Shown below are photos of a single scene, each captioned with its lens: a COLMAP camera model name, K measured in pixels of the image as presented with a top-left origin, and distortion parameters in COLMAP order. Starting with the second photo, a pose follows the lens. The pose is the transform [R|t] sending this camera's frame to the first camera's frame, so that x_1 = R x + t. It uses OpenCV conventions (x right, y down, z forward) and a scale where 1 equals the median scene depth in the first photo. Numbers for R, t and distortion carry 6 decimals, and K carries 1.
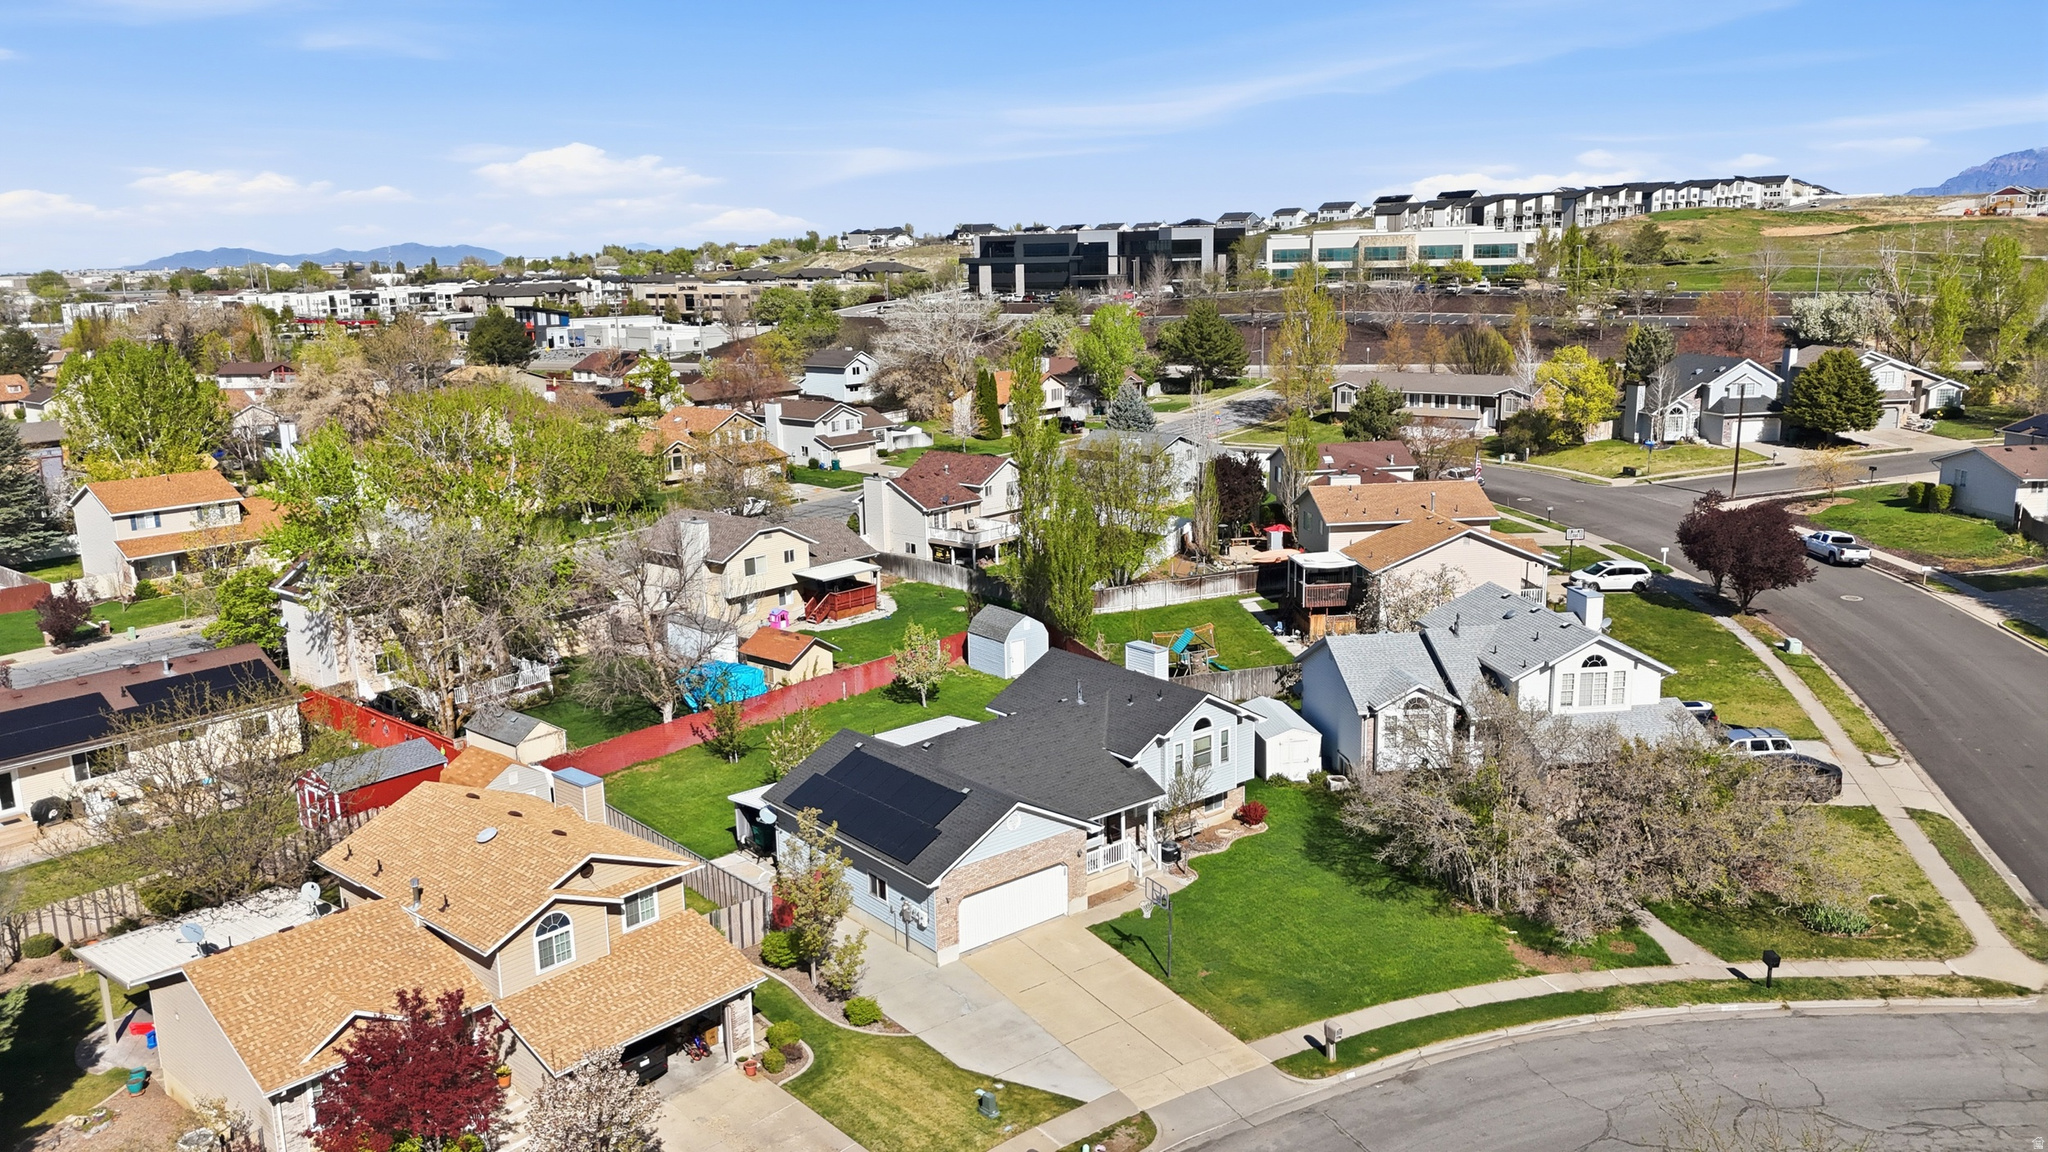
lens RADIAL K [[1502.1, 0, 1026.2], [0, 1502.1, 585.7], [0, 0, 1]] dist [0.103722, -0.119082]
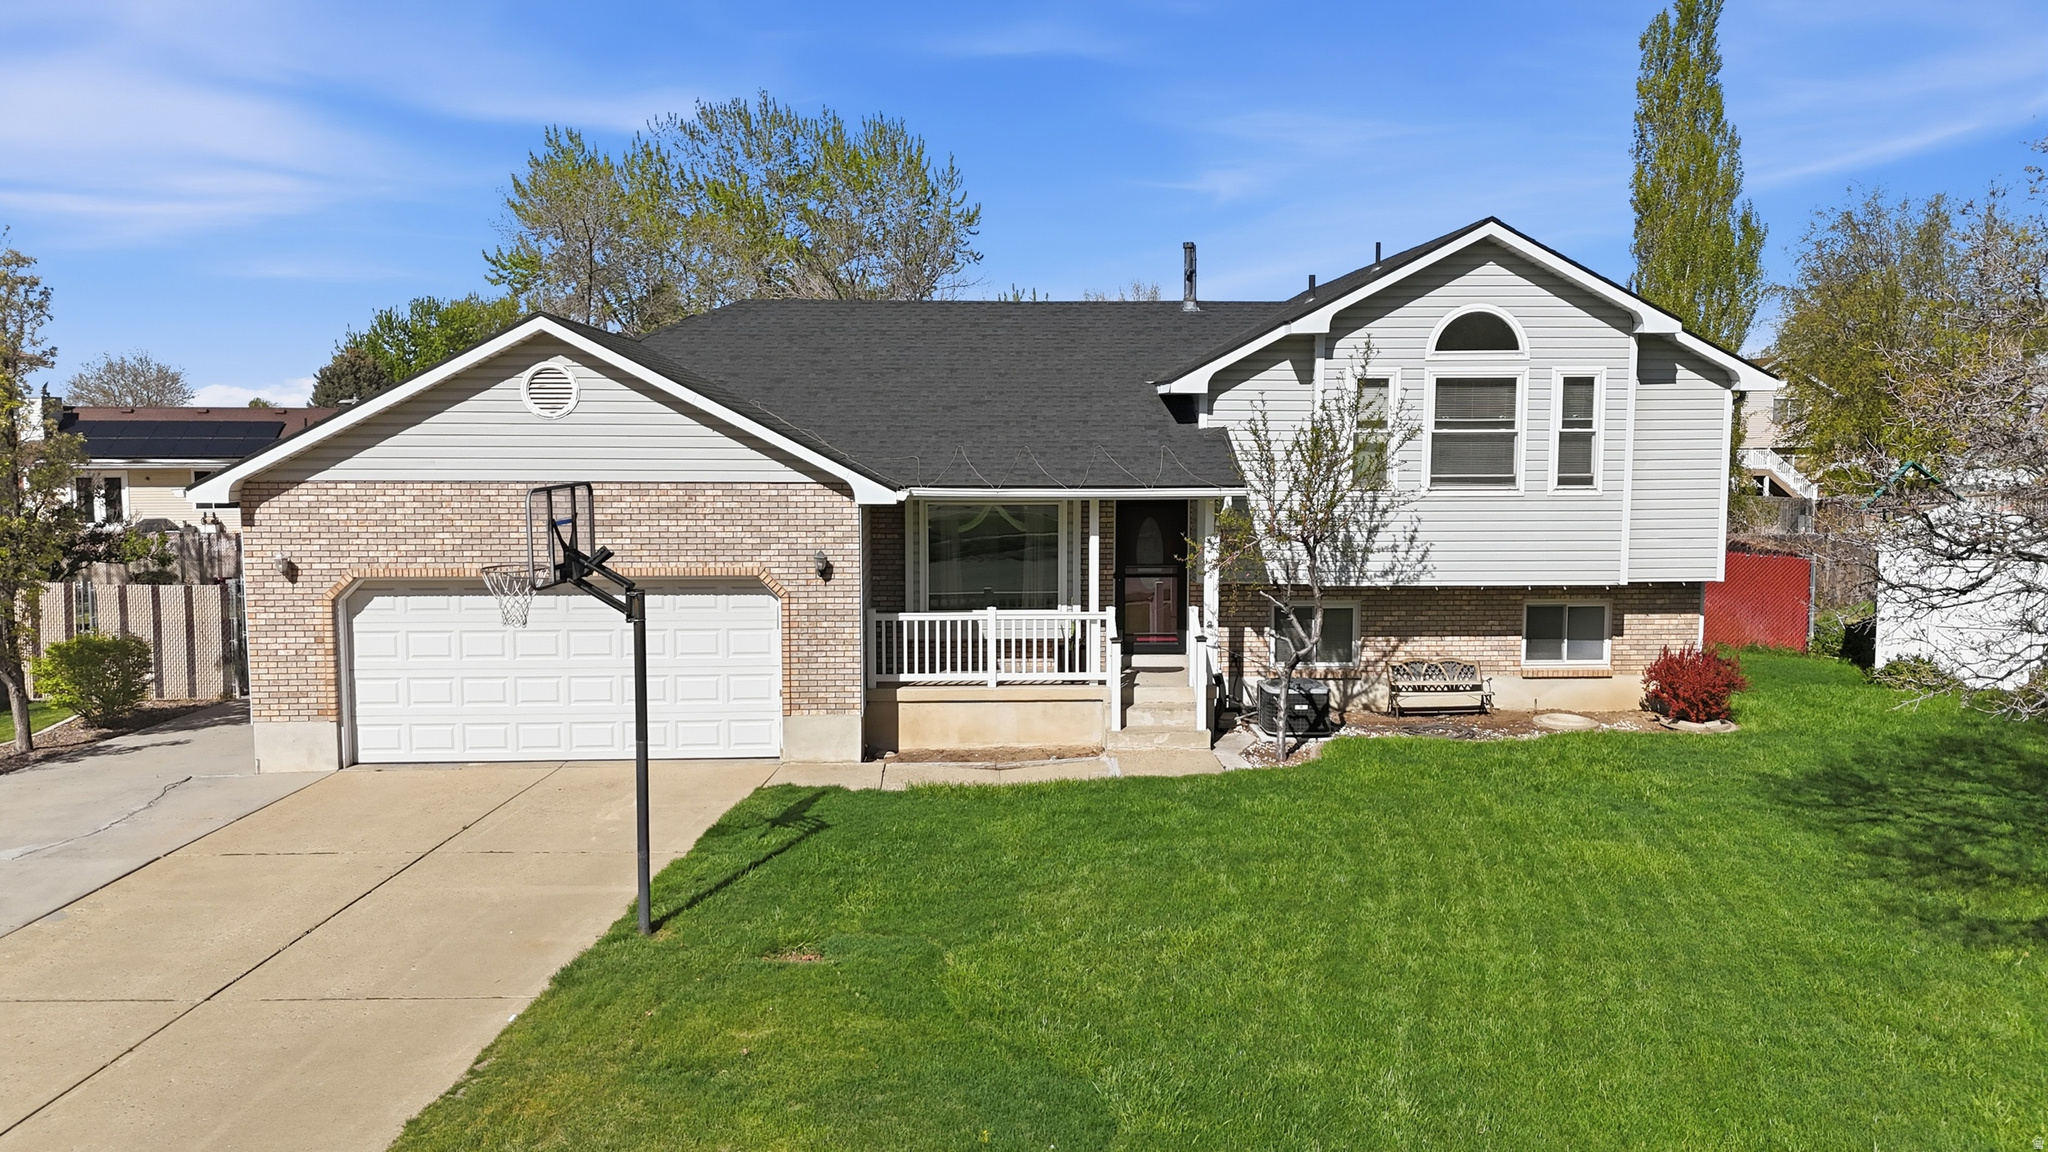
lens RADIAL K [[1504.9, 0, 1024.4], [0, 1504.9, 579.5], [0, 0, 1]] dist [0.072926, -0.066038]
pose [[0.801544, 0.077626, -0.592875, 0.206874], [-0.145216, 0.987123, -0.067082, 0.158054], [0.580033, 0.139864, 0.802496, 0.624144]]
